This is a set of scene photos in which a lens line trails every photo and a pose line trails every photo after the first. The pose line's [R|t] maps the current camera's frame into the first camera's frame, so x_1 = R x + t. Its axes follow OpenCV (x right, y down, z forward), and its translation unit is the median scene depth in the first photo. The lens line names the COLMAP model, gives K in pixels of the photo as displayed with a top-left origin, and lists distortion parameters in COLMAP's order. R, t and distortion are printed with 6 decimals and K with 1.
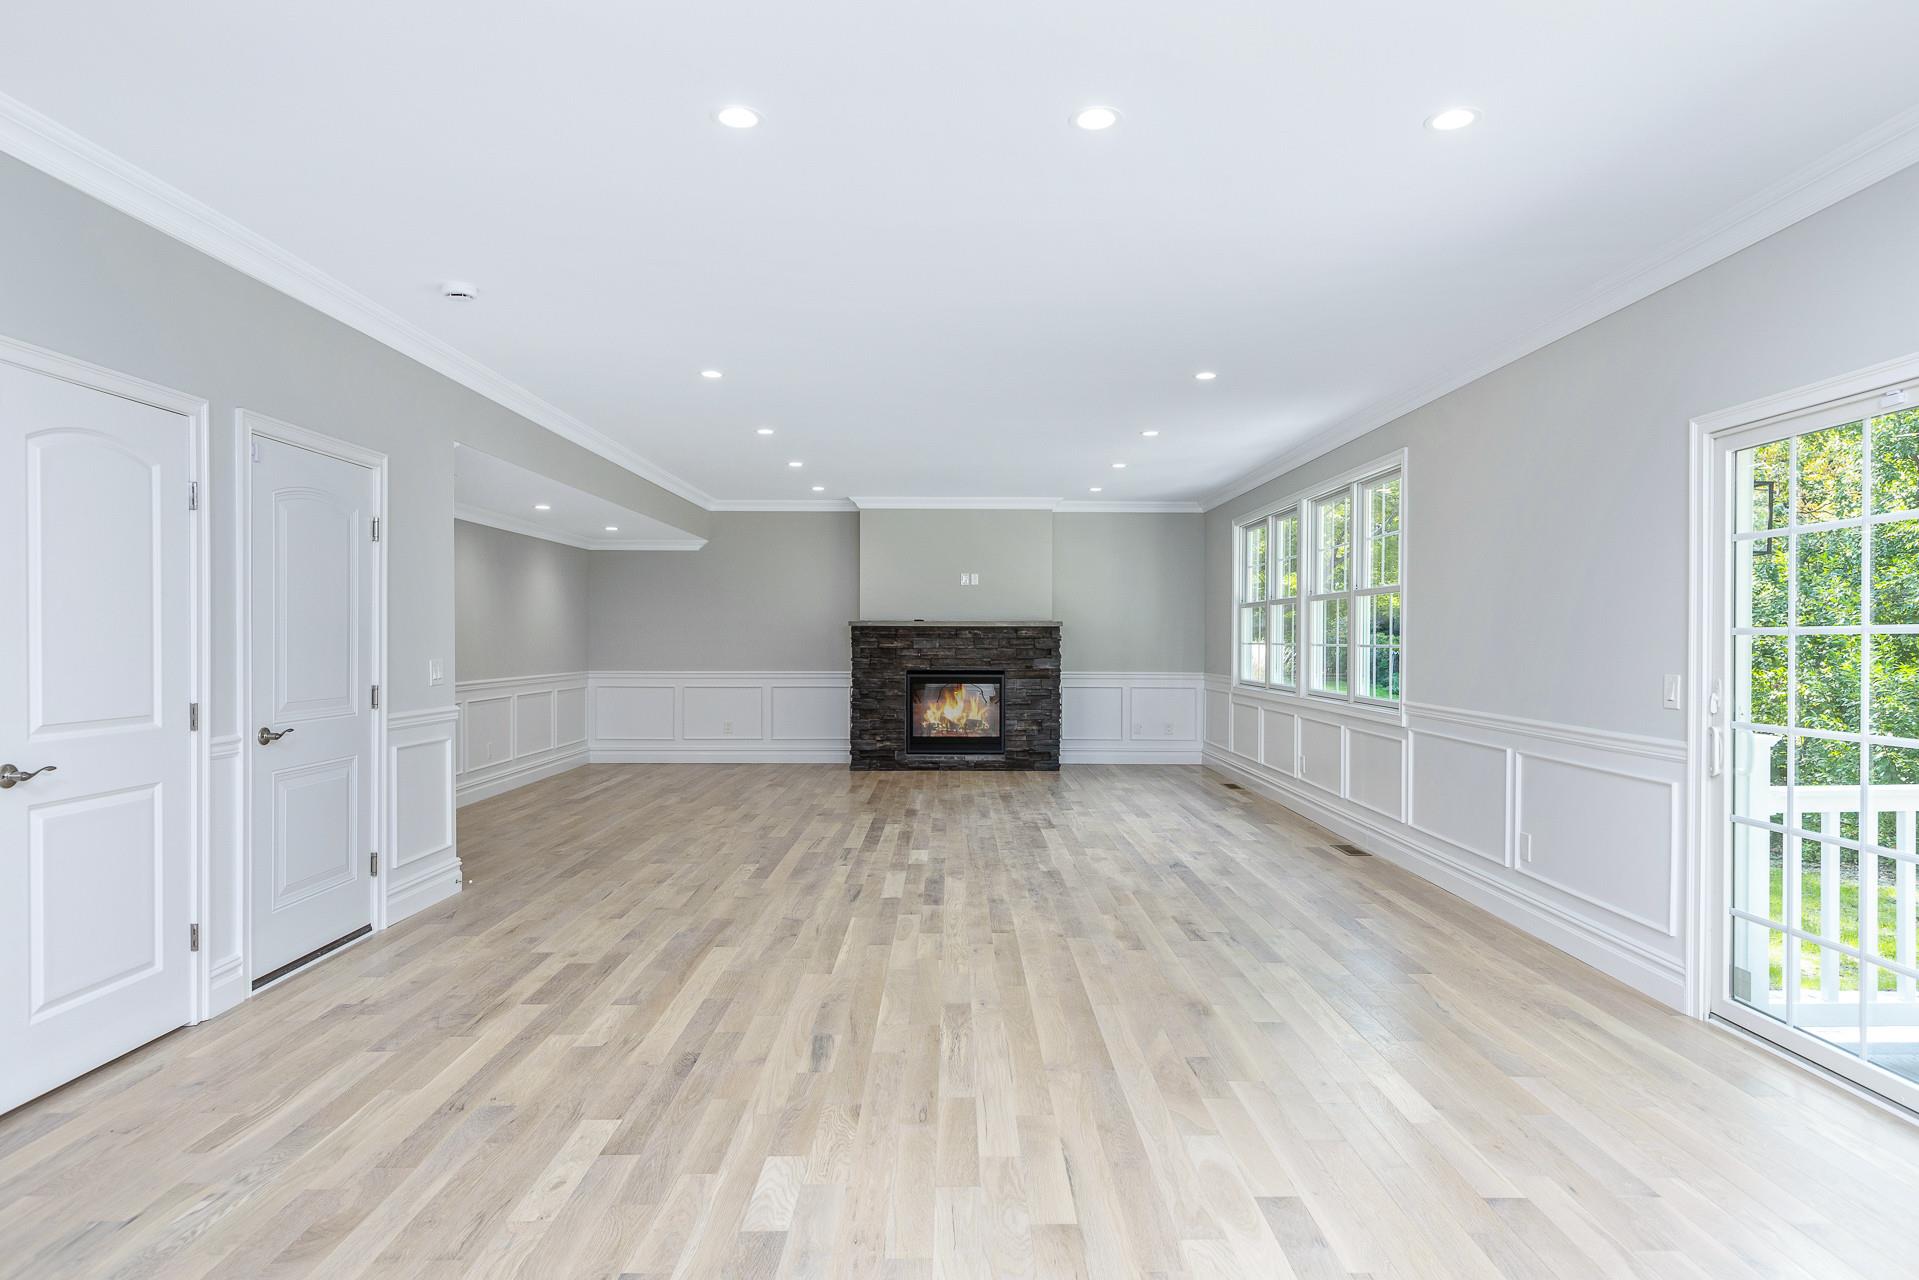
lens RADIAL K [[876.8, 0, 967.2], [0, 876.8, 639.0], [0, 0, 1]] dist [0.005546, -0.003136]
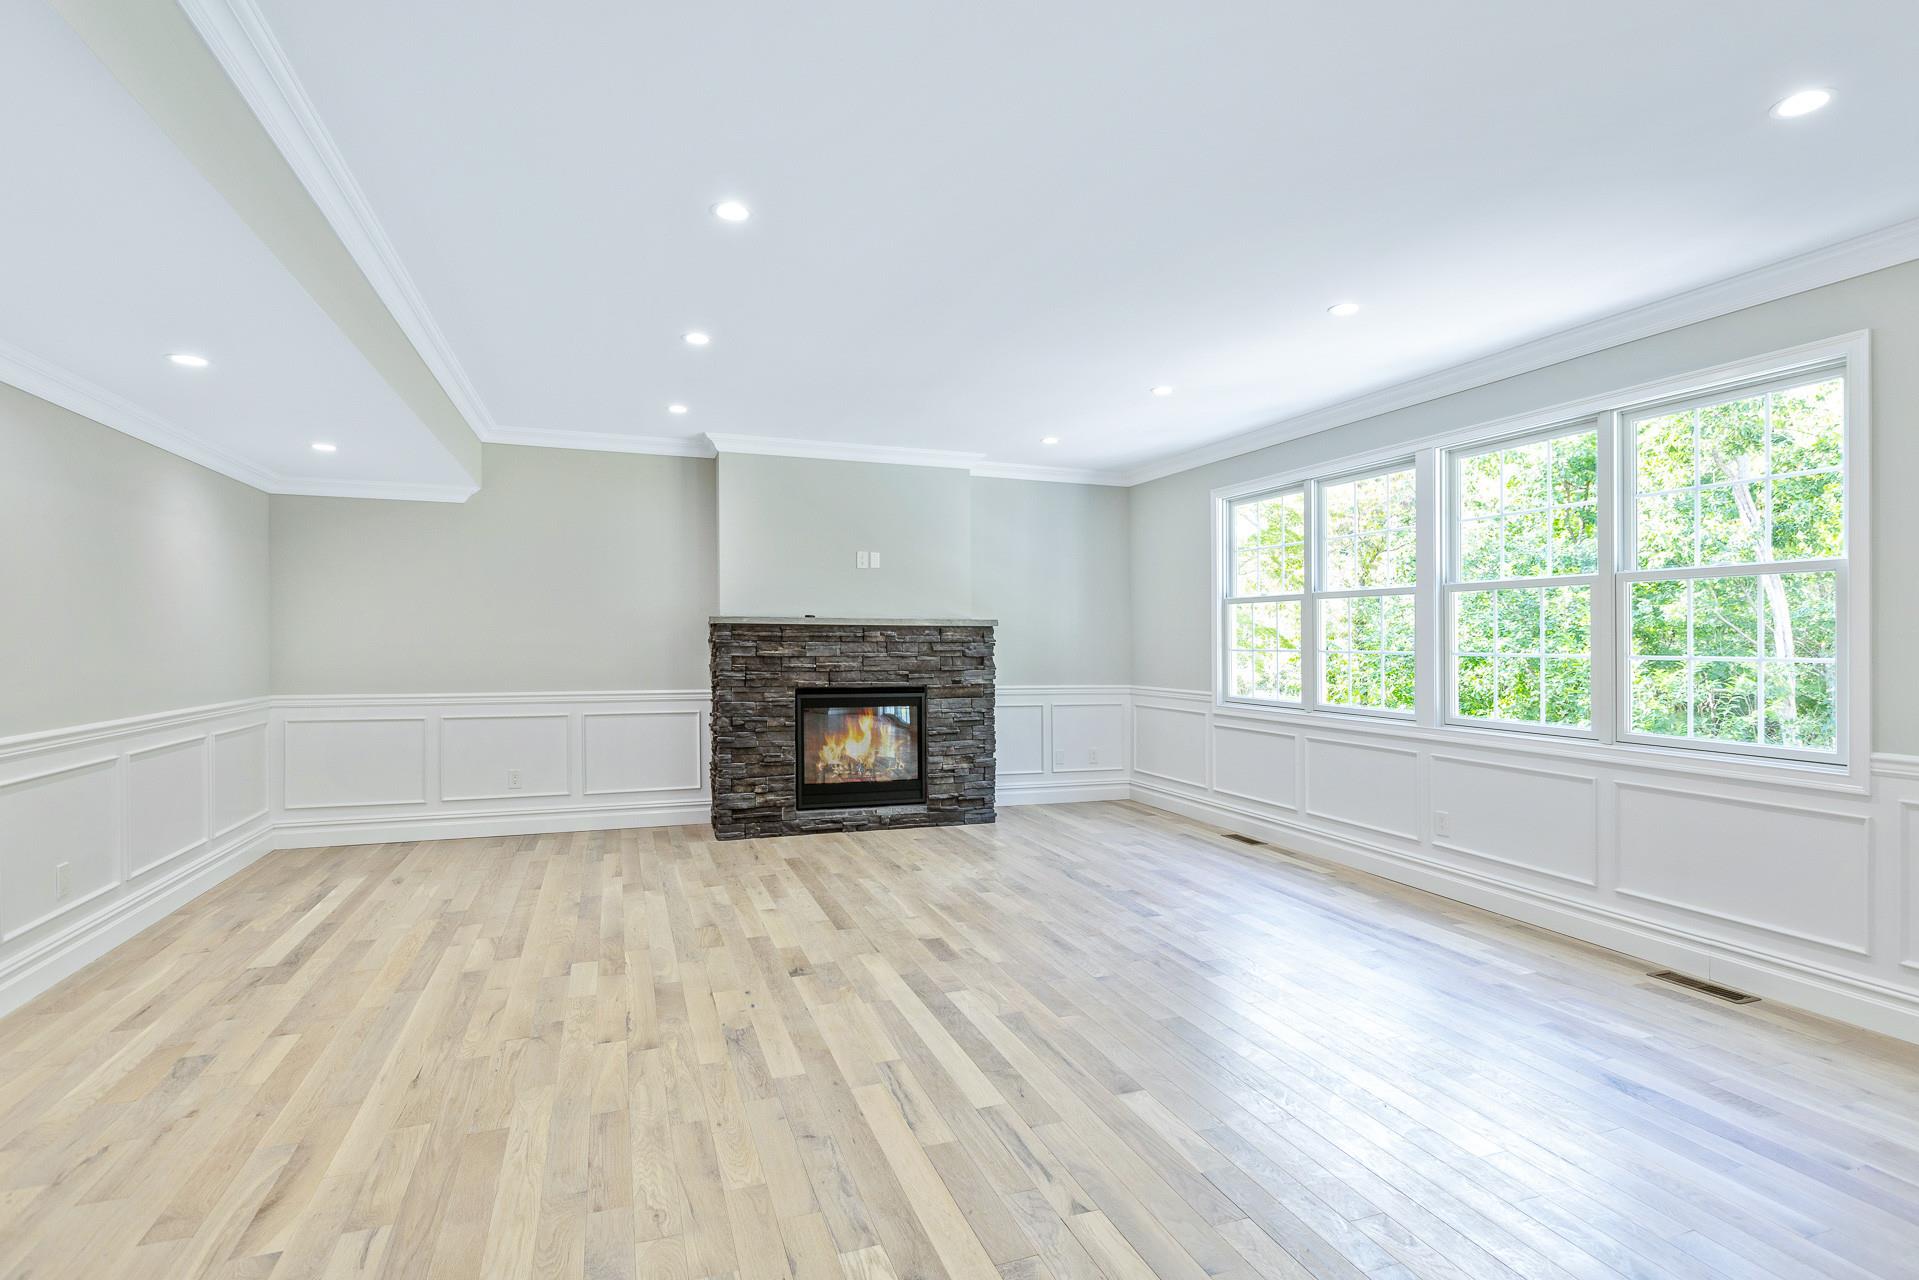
lens RADIAL K [[959.3, 0, 952.0], [0, 959.3, 651.6], [0, 0, 1]] dist [0.006072, -0.000859]
pose [[0.973244, -0.000064, 0.229773, -0.118961], [-0.002226, 0.999950, 0.009705, -0.000807], [-0.229762, -0.009957, 0.973196, 0.233873]]
